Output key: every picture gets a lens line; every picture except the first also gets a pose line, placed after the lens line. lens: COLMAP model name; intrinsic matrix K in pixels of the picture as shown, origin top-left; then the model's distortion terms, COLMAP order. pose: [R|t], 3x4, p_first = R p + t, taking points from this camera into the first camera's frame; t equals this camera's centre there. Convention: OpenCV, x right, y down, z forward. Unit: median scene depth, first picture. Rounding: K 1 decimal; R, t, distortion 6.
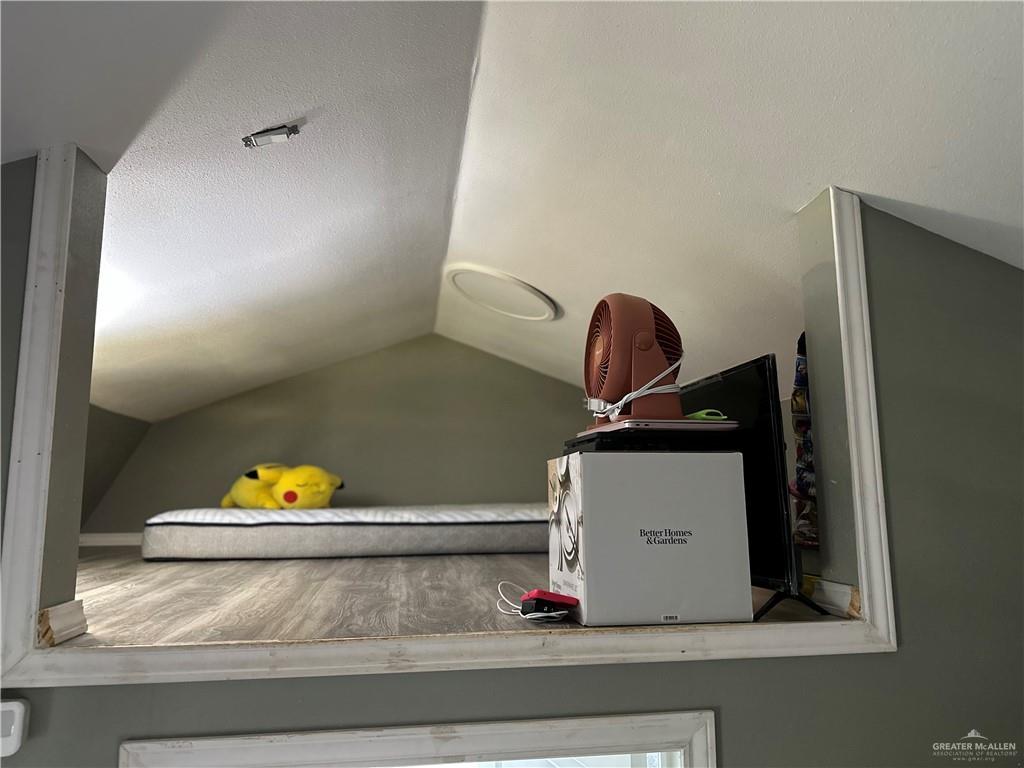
lens RADIAL K [[721.4, 0, 512.0], [0, 721.4, 384.0], [0, 0, 1]] dist [0.033665, -0.002130]
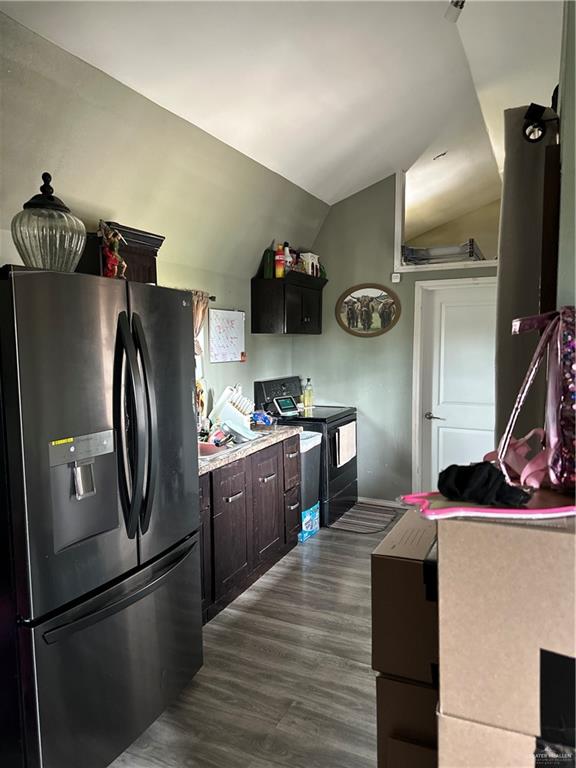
lens RADIAL K [[541.0, 0, 288.0], [0, 541.0, 384.0], [0, 0, 1]] dist [0.033665, -0.002130]
pose [[0.834944, 0.052199, -0.547853, 0.832265], [0.079630, 0.973556, 0.214119, 0.239488], [0.544543, -0.222403, 0.808709, -2.624746]]
